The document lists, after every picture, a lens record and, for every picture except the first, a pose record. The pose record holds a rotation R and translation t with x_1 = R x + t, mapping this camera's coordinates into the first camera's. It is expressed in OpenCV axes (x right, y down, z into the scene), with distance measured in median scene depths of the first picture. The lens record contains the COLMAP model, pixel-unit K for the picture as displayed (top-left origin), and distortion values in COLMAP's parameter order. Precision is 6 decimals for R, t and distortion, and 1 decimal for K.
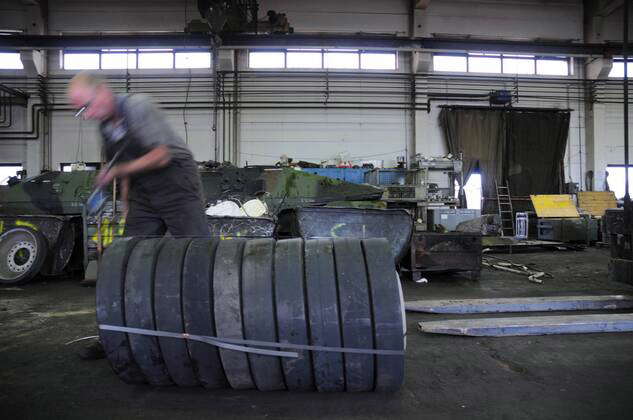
lens RADIAL K [[470.6, 0, 316.5], [0, 470.6, 210.0], [0, 0, 1]] dist [-0.171429, 0.142971]
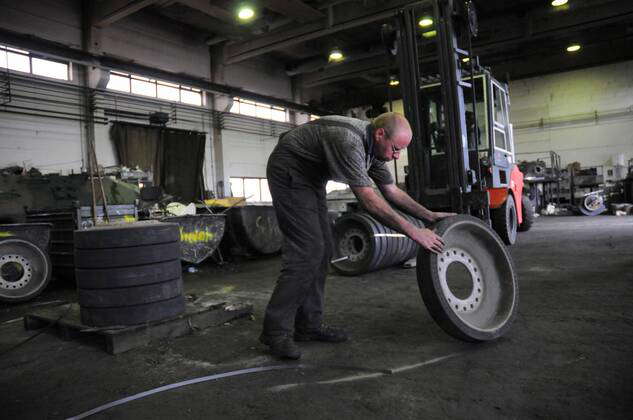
lens RADIAL K [[470.6, 0, 316.5], [0, 470.6, 210.0], [0, 0, 1]] dist [-0.171429, 0.142971]
pose [[0.590083, -0.033156, 0.806661, -0.318180], [0.047990, 0.998830, 0.005949, 0.001241], [-0.805915, 0.035201, 0.590984, -0.015894]]
